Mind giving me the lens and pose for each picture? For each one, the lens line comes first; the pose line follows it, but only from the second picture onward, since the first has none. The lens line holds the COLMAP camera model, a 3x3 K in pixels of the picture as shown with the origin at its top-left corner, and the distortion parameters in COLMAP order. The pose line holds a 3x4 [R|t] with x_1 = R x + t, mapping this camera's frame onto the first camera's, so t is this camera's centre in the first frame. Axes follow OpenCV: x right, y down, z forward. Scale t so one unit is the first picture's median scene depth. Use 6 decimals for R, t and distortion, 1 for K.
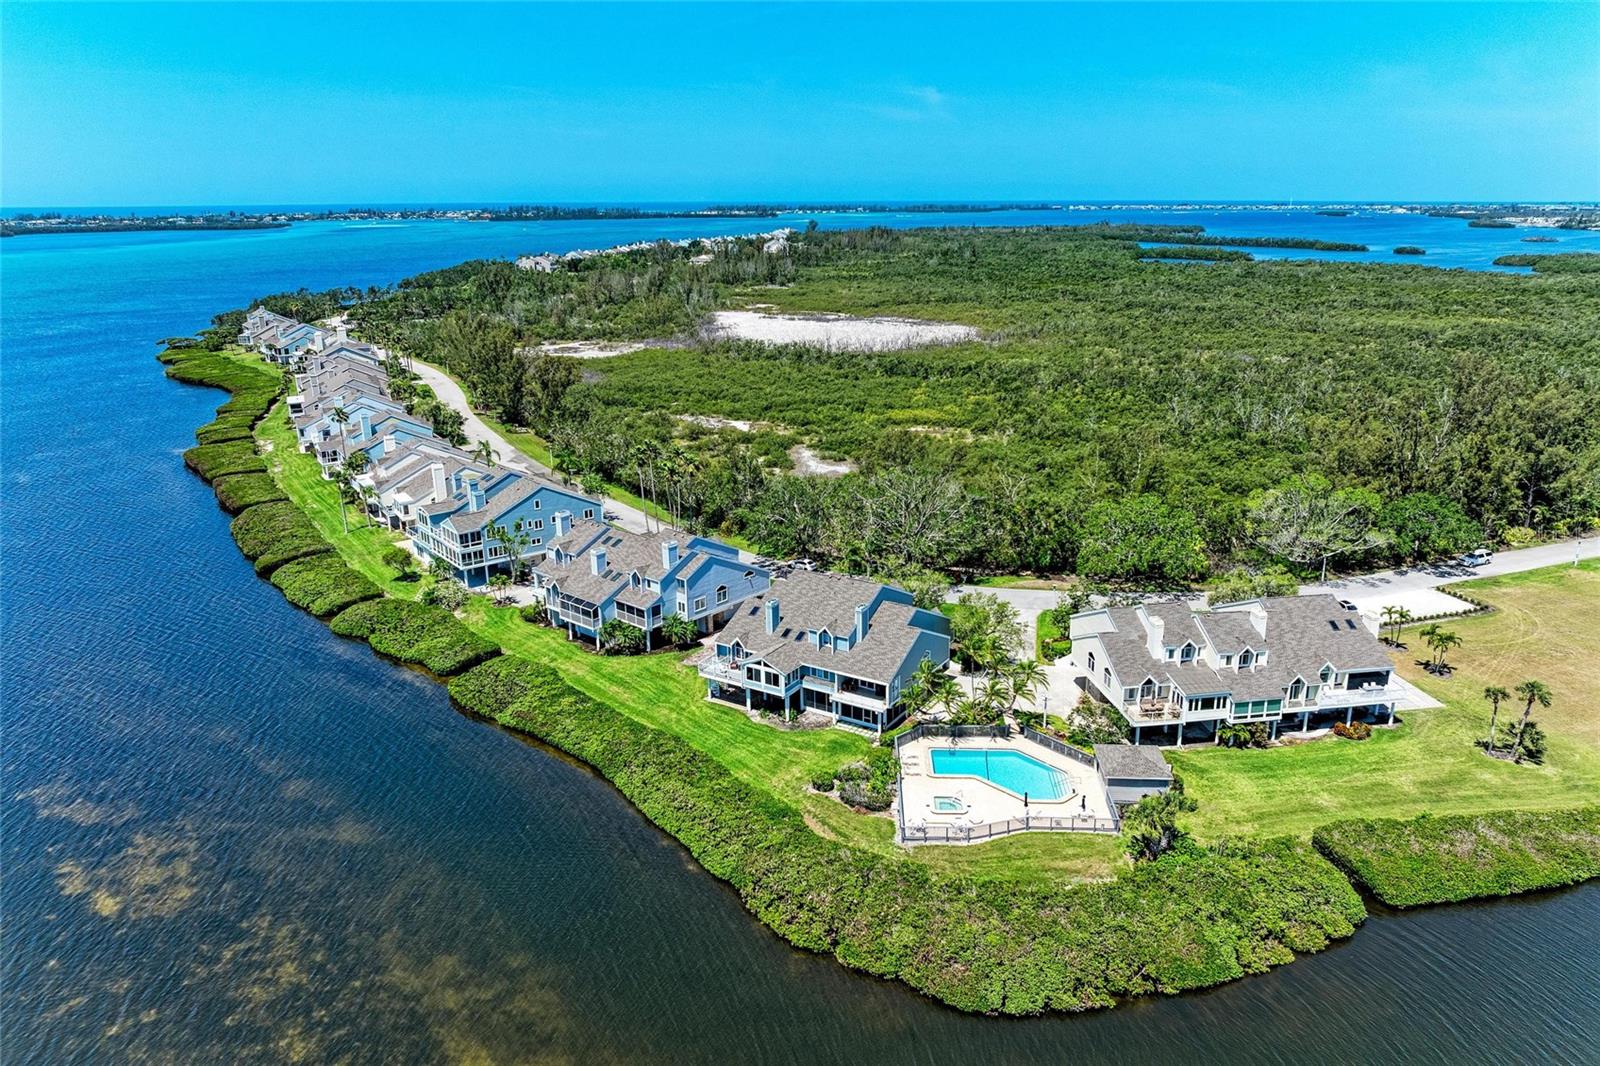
lens RADIAL K [[1161.5, 0, 800.0], [0, 1161.5, 533.0], [0, 0, 1]] dist [-0.040806, 0.045341]
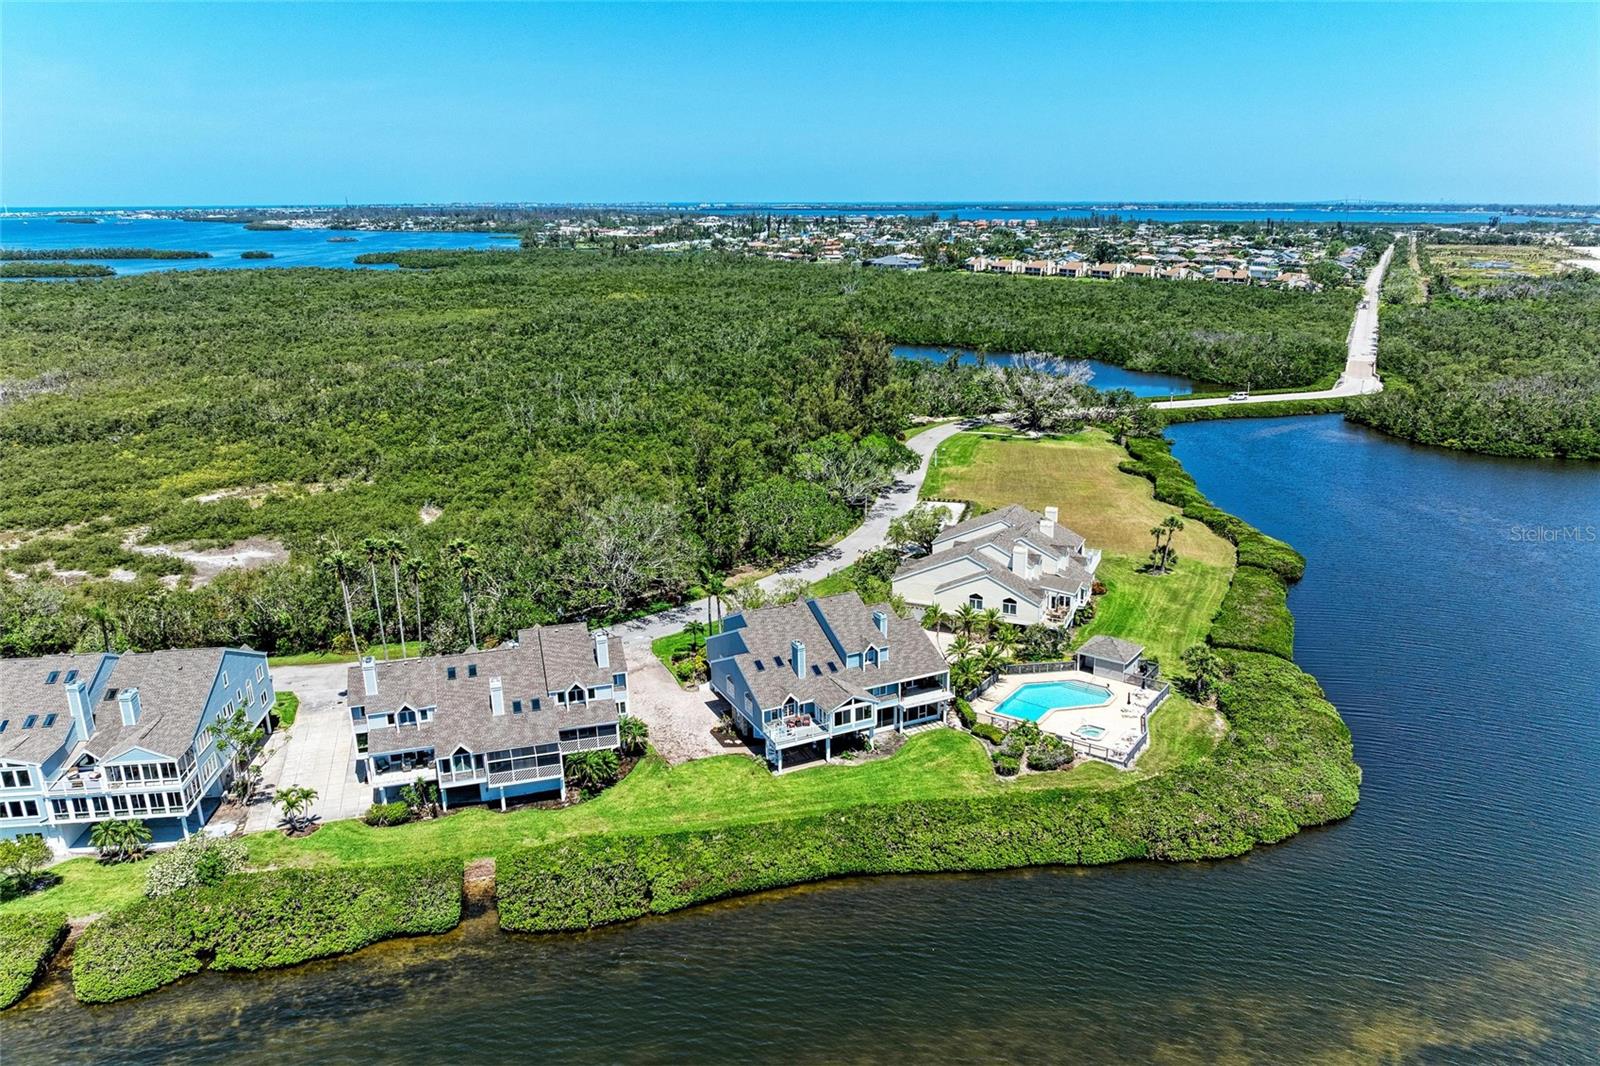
lens RADIAL K [[1161.5, 0, 800.0], [0, 1161.5, 533.0], [0, 0, 1]] dist [-0.040806, 0.045341]
pose [[0.515440, -0.243084, 0.821725, -0.831099], [0.246043, 0.960527, 0.129811, -0.160064], [-0.820844, 0.135270, 0.554903, 0.508428]]
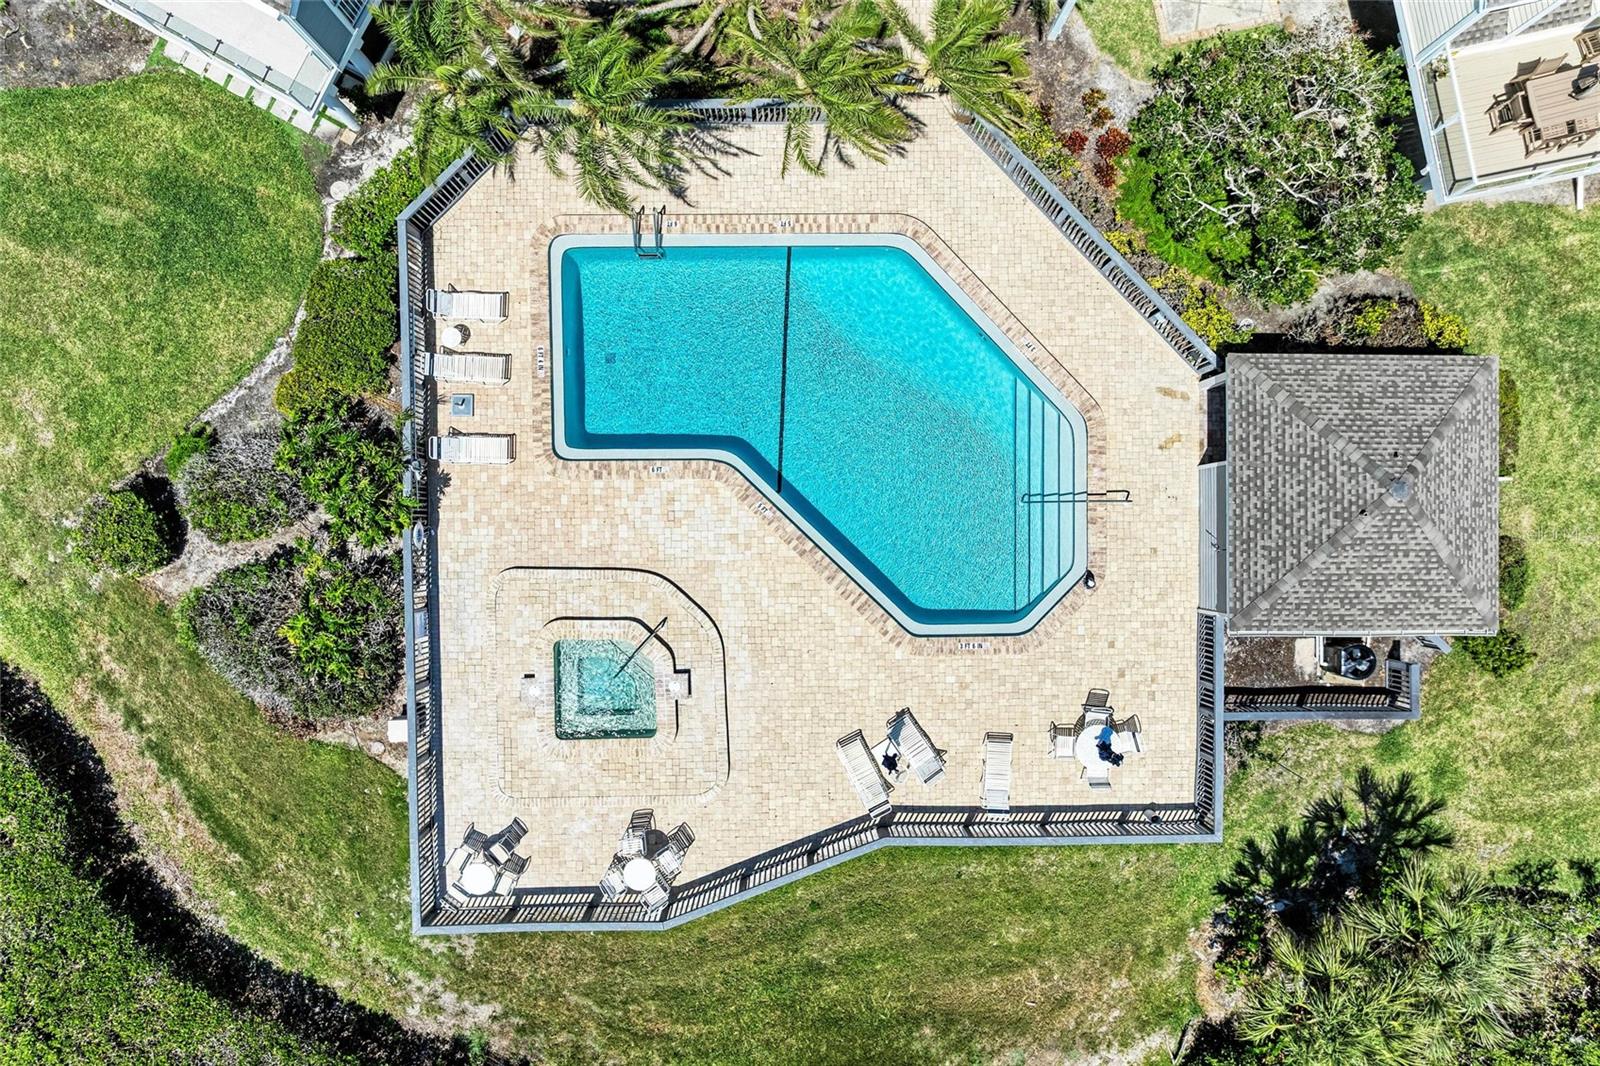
lens RADIAL K [[1161.5, 0, 800.0], [0, 1161.5, 533.0], [0, 0, 1]] dist [-0.040806, 0.045341]
pose [[0.998137, -0.059159, 0.014920, 0.151524], [0.002813, 0.288910, 0.957352, -0.026757], [-0.060946, -0.955527, 0.288538, 0.848212]]
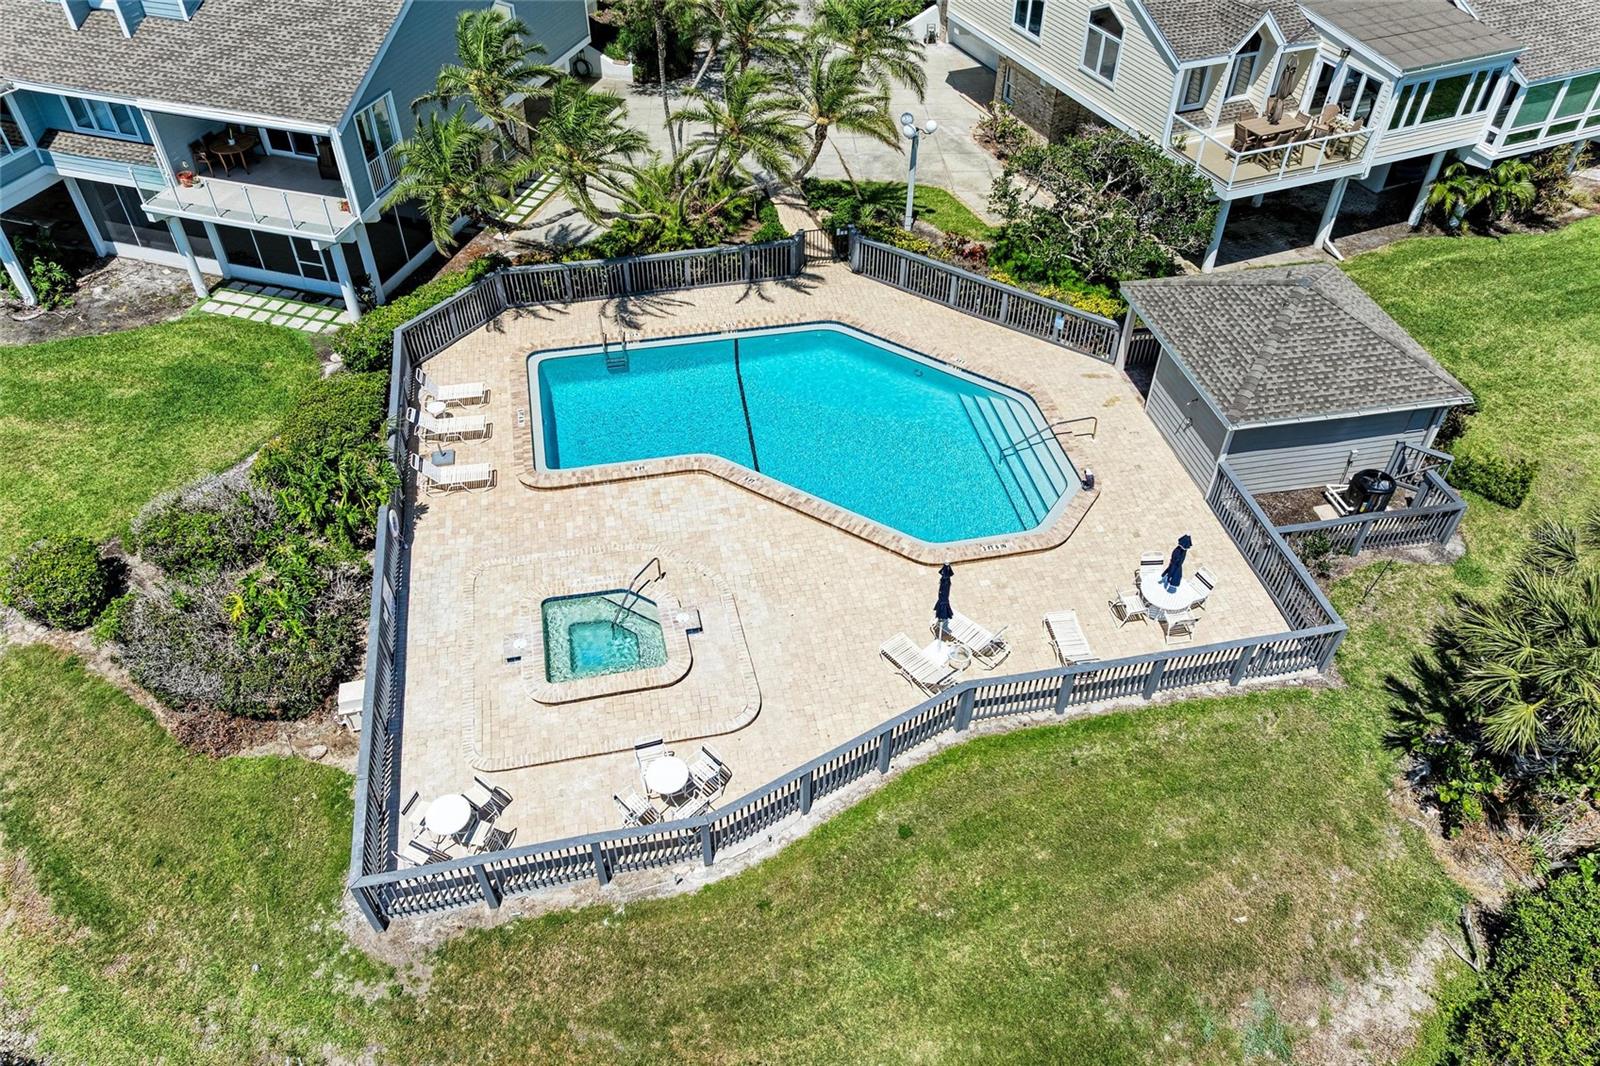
lens RADIAL K [[1161.5, 0, 800.0], [0, 1161.5, 533.0], [0, 0, 1]] dist [-0.040806, 0.045341]
pose [[0.968054, -0.159674, 0.193329, 0.110589], [0.062982, 0.901150, 0.428909, 0.107170], [-0.242704, -0.403031, 0.882418, 0.707832]]
